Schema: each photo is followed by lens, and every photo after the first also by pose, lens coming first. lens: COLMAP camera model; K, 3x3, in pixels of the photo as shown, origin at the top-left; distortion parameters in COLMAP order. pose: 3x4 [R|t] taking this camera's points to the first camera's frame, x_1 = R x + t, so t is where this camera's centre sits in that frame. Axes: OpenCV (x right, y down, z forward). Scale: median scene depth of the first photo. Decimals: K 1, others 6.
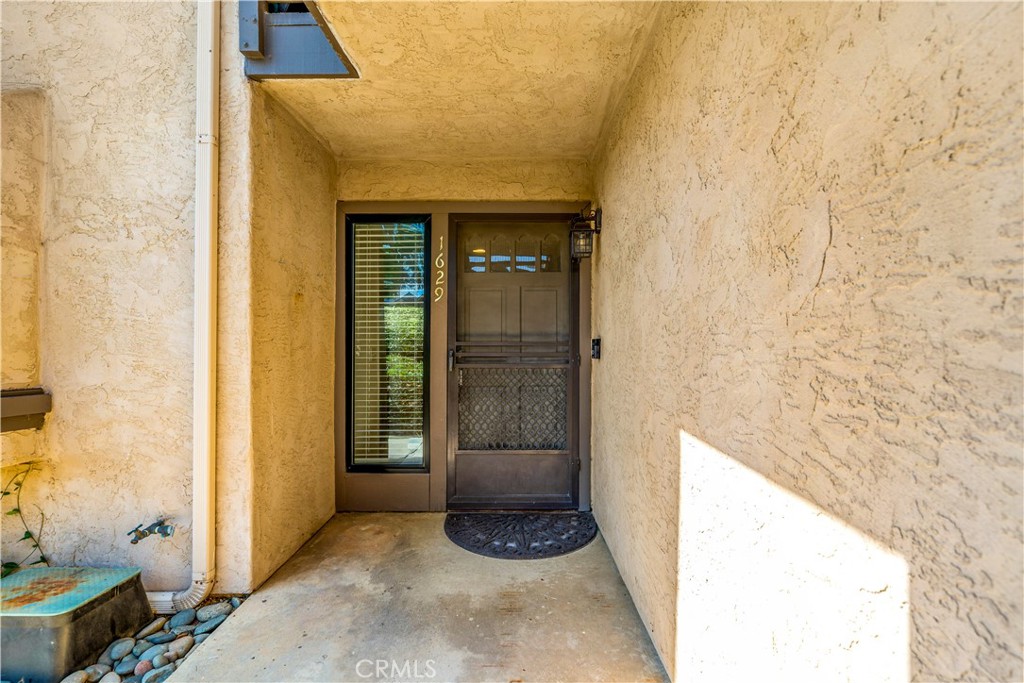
lens RADIAL K [[442.6, 0, 516.2], [0, 442.6, 339.4], [0, 0, 1]] dist [0.000715, 0.000079]
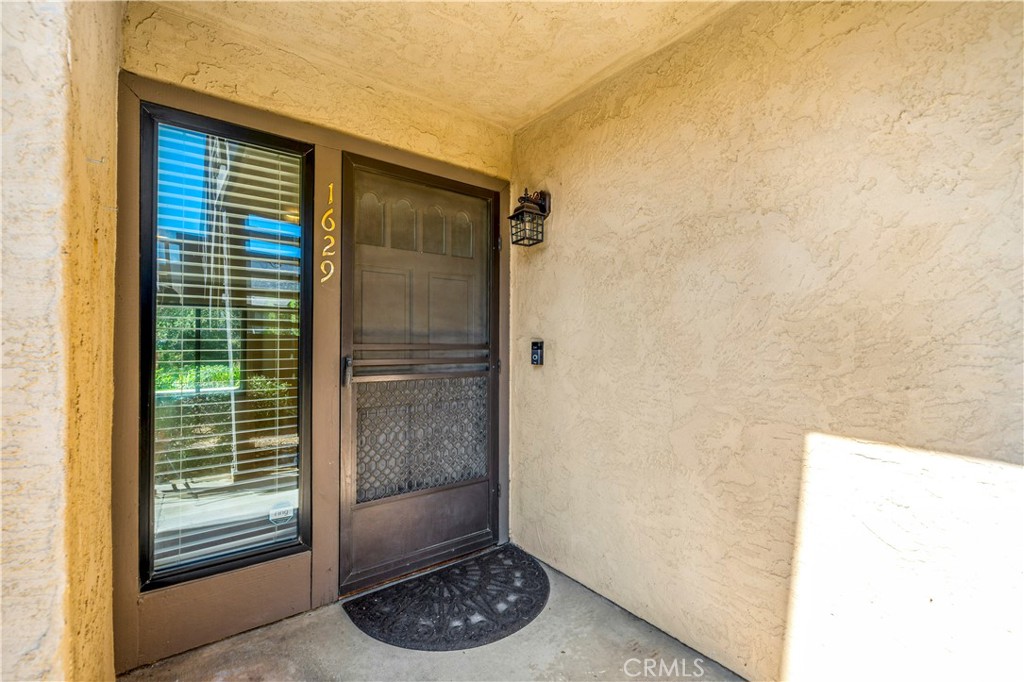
lens RADIAL K [[442.6, 0, 512.4], [0, 442.6, 339.7], [0, 0, 1]] dist [0.000715, 0.000079]
pose [[0.796785, 0.008418, 0.604204, -0.349484], [-0.010223, 0.999948, -0.000451, -0.003455], [-0.604177, -0.005818, 0.796829, 0.314611]]
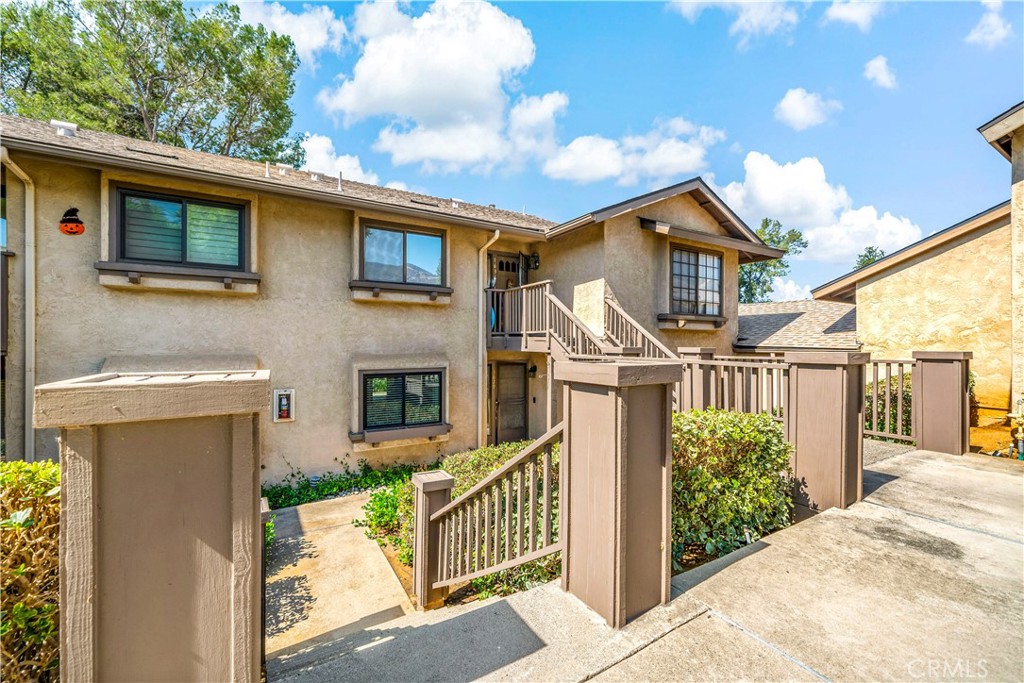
lens RADIAL K [[407.5, 0, 511.2], [0, 407.5, 344.4], [0, 0, 1]] dist [0.000013, -0.000019]
pose [[0.855730, 0.003715, 0.517409, -1.744599], [-0.004195, 0.999991, -0.000243, -0.440364], [-0.517406, -0.001963, 0.855738, -1.863085]]
